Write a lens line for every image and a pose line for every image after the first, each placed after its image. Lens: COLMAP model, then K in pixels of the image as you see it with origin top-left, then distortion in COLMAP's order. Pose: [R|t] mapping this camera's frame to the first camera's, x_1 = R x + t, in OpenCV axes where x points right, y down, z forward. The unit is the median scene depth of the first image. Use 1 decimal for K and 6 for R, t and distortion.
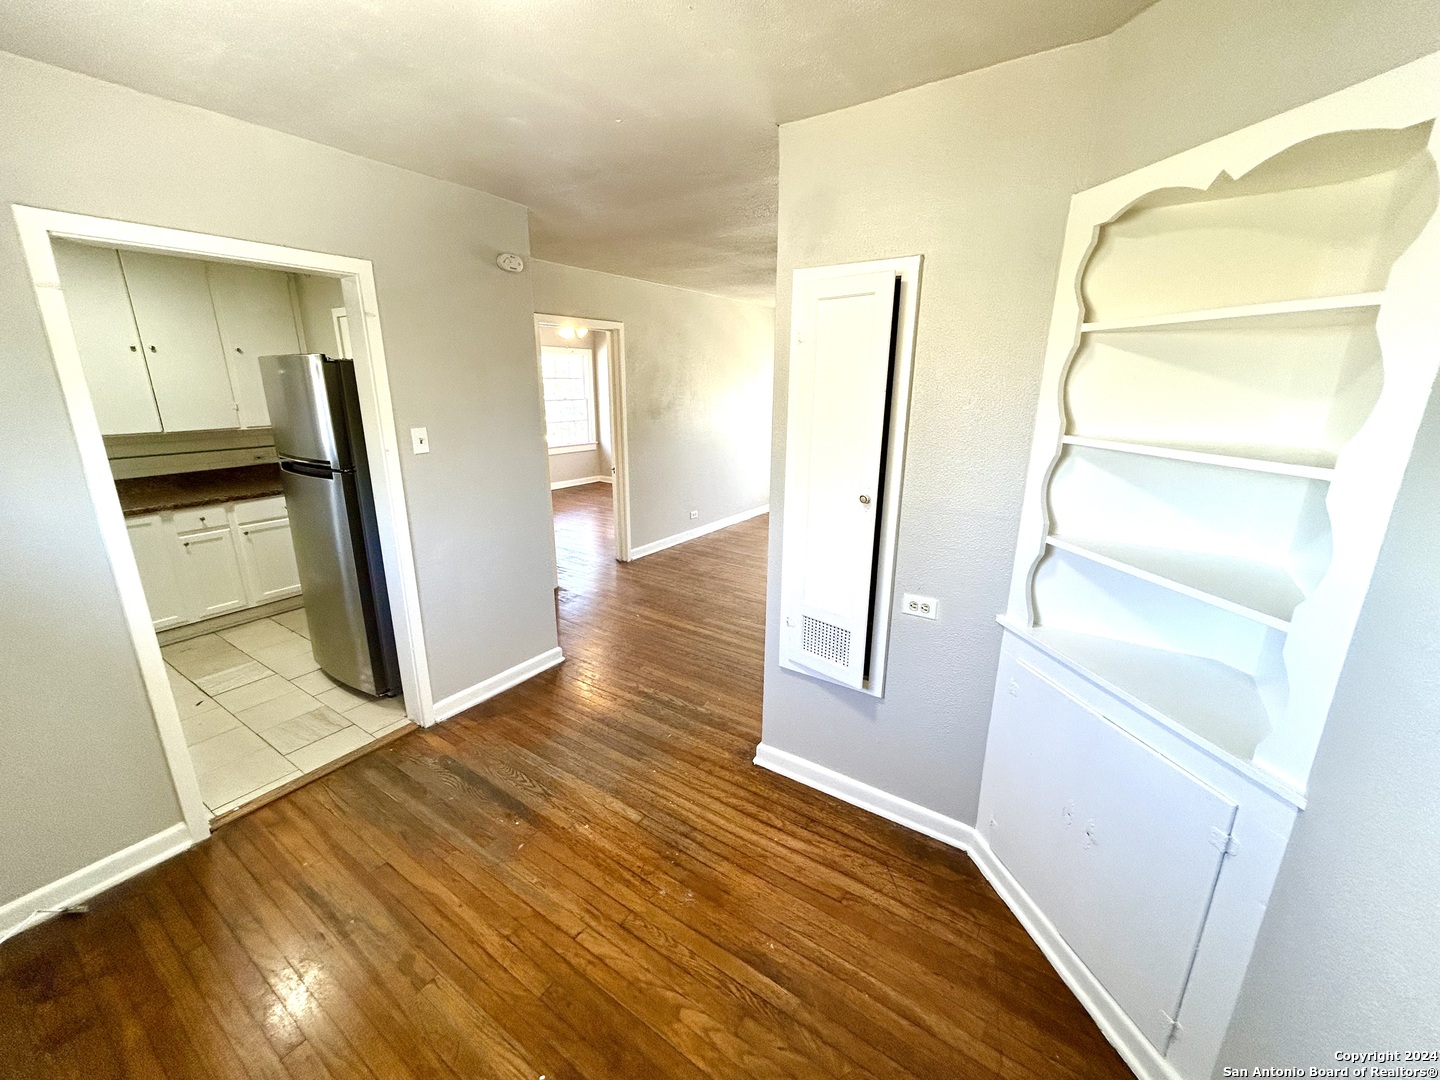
lens RADIAL K [[576.6, 0, 720.2], [0, 576.6, 540.3], [0, 0, 1]] dist [-0.003746, 0.002894]
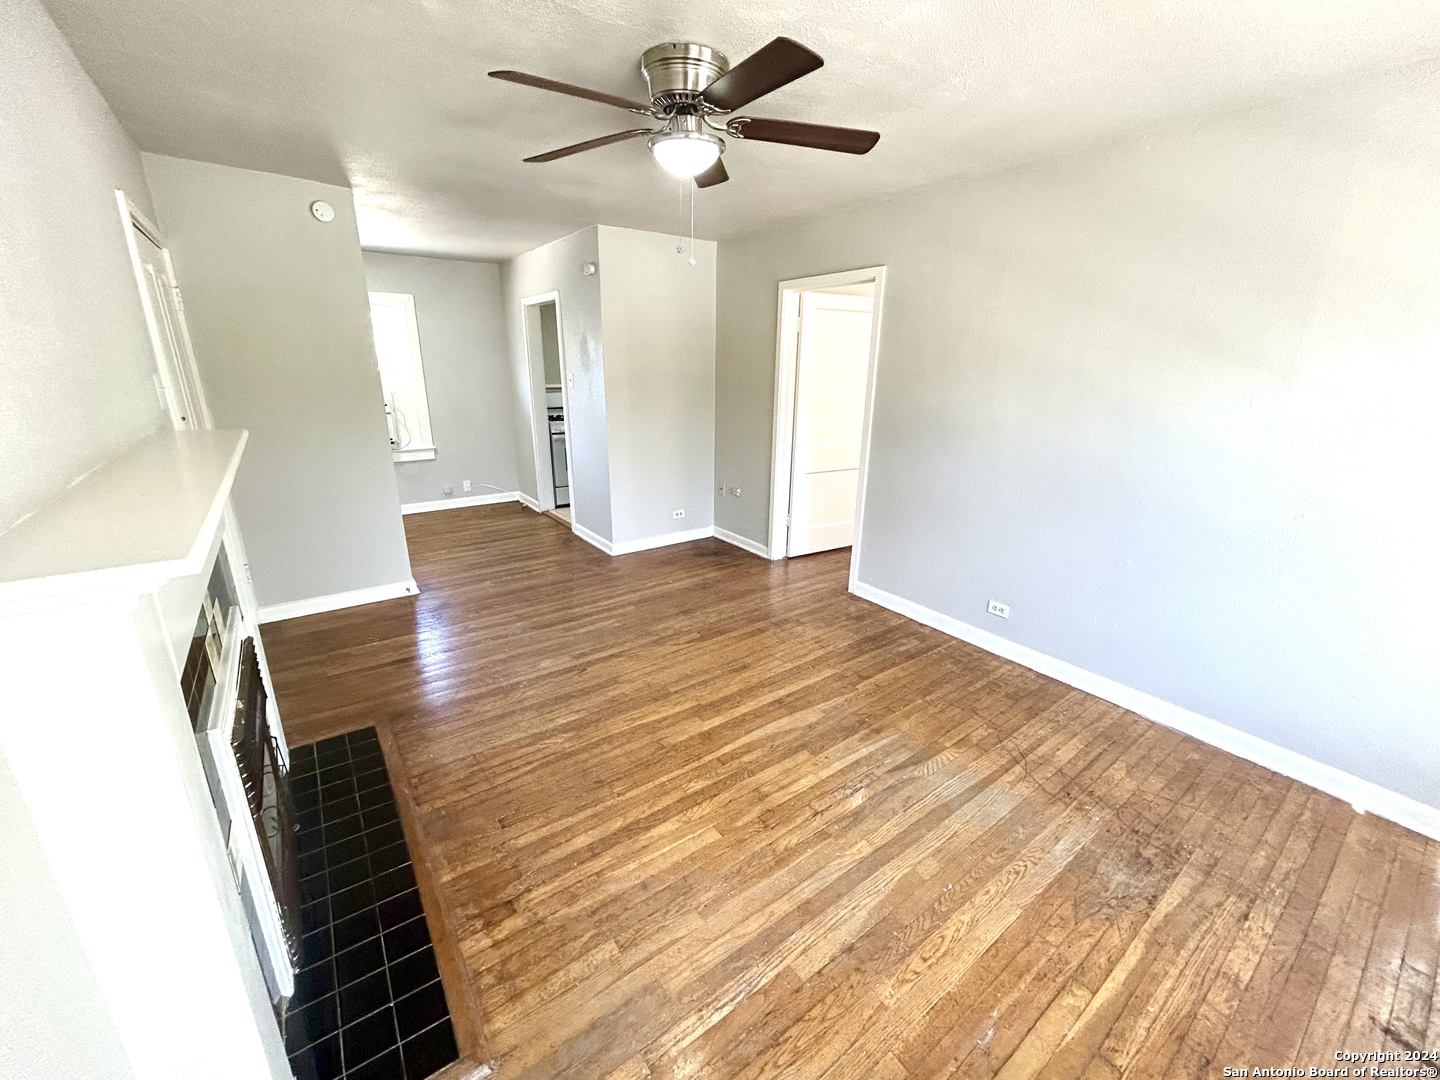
lens RADIAL K [[576.6, 0, 716.0], [0, 576.6, 535.6], [0, 0, 1]] dist [-0.003746, 0.002894]
pose [[-0.338464, 0.265430, -0.902767, 1.386978], [-0.267186, 0.892794, 0.362671, -0.632425], [0.902249, 0.363958, -0.231260, 2.444620]]
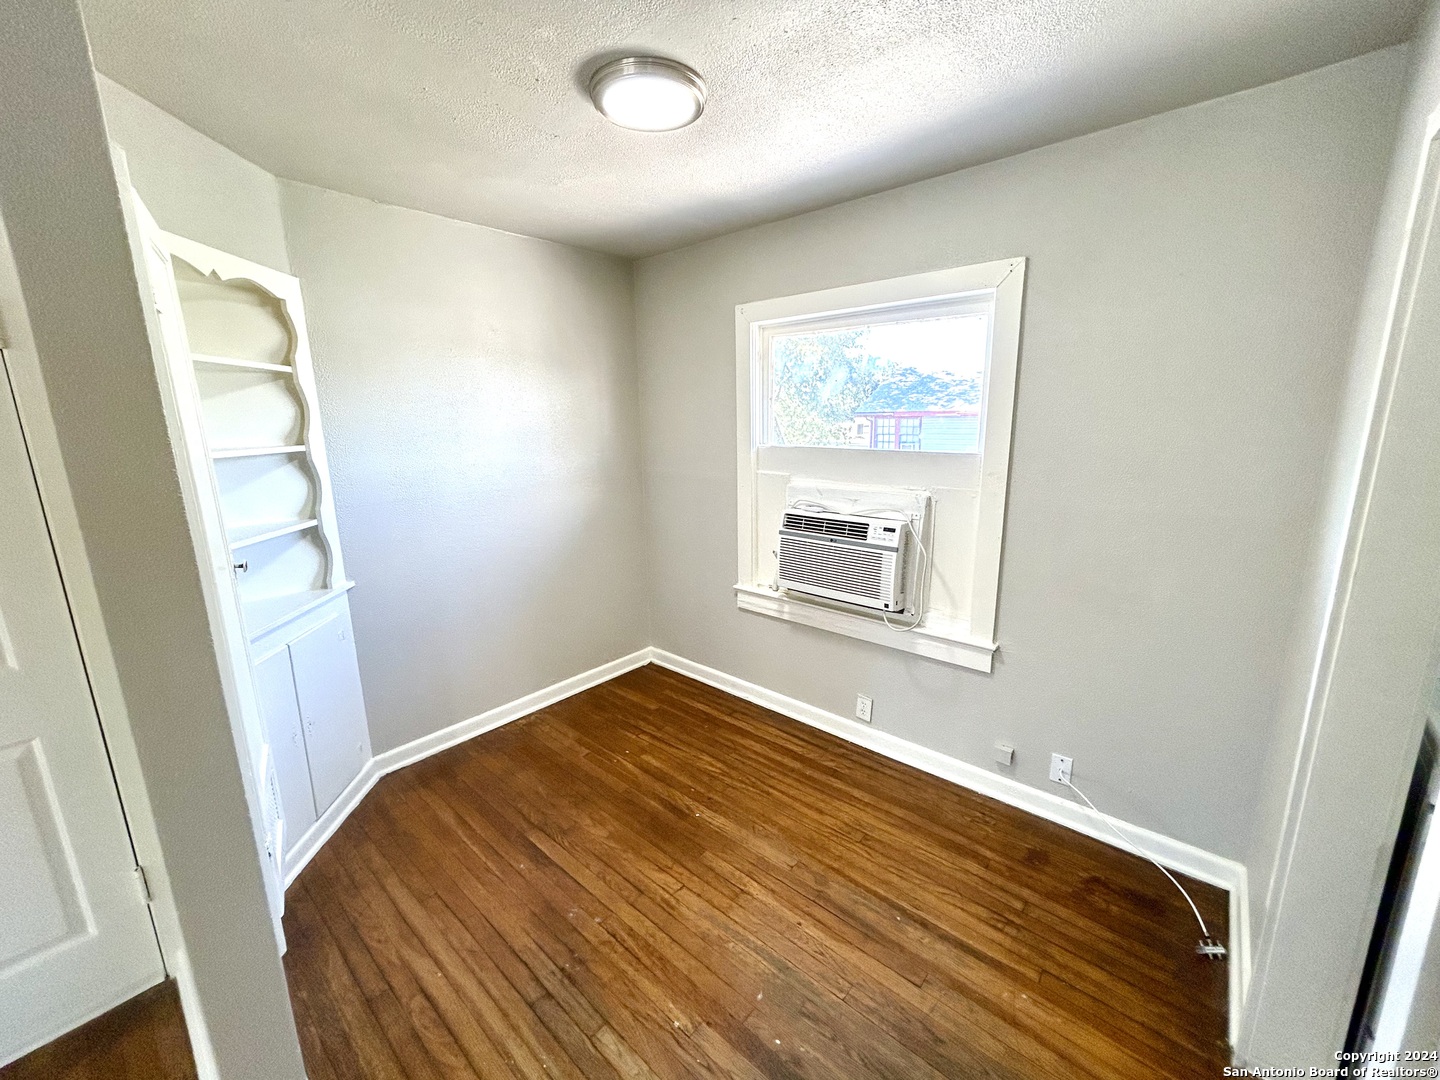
lens RADIAL K [[576.6, 0, 723.1], [0, 576.6, 537.3], [0, 0, 1]] dist [-0.003746, 0.002894]
pose [[-0.993361, -0.008904, 0.114694, -0.366733], [0.045724, 0.884307, 0.464662, -0.353562], [-0.105562, 0.466821, -0.878029, 1.345346]]
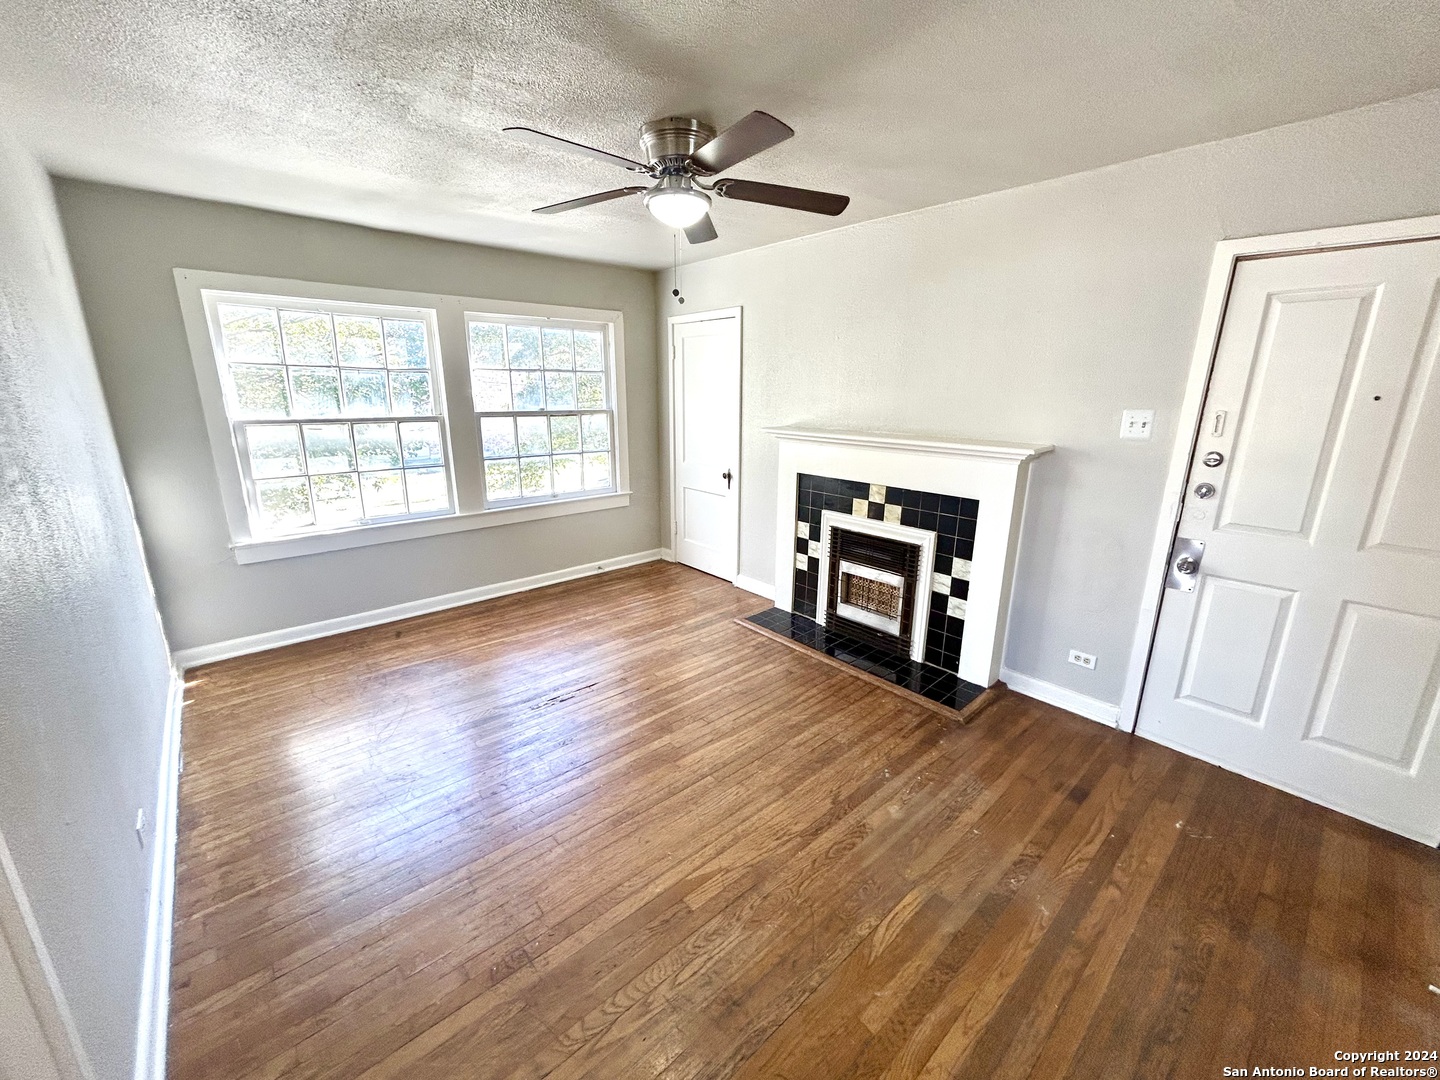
lens RADIAL K [[576.6, 0, 715.1], [0, 576.6, 536.2], [0, 0, 1]] dist [-0.003746, 0.002894]
pose [[0.249483, -0.252343, 0.934923, -0.579775], [0.255888, 0.948314, 0.187674, -0.459435], [-0.933959, 0.192414, 0.301160, 1.748202]]
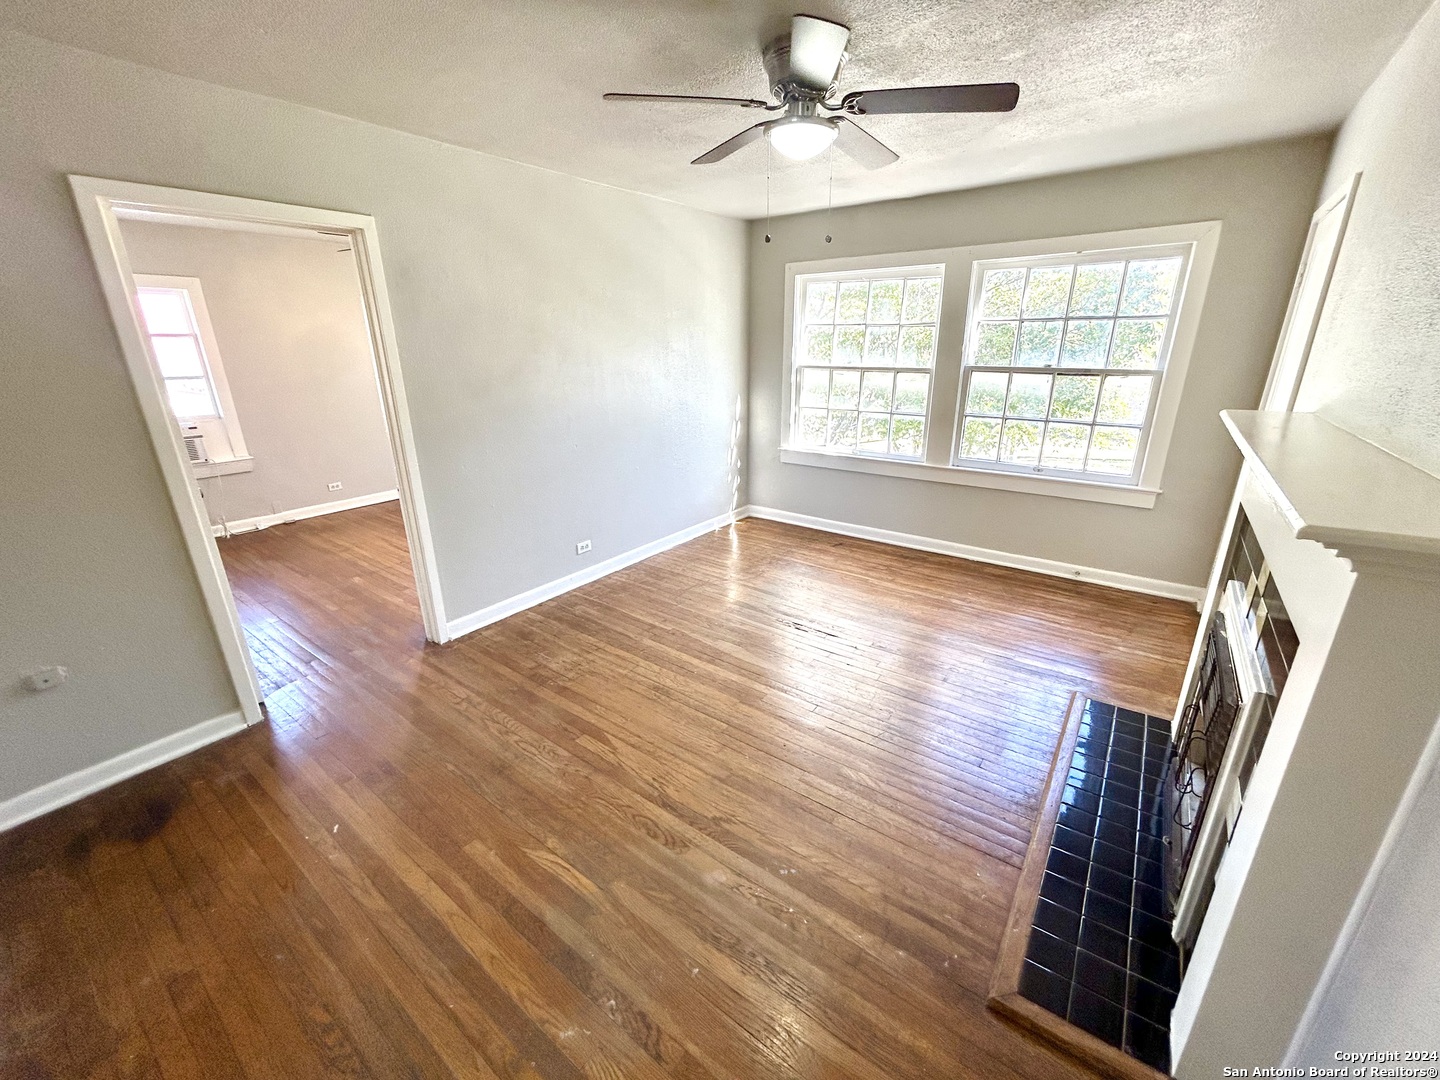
lens RADIAL K [[576.6, 0, 722.8], [0, 576.6, 535.4], [0, 0, 1]] dist [-0.003746, 0.002894]
pose [[0.999074, -0.006031, -0.042588, 0.377649], [0.008317, 0.998523, 0.053699, -0.254101], [0.042202, -0.054004, 0.997649, 1.062570]]
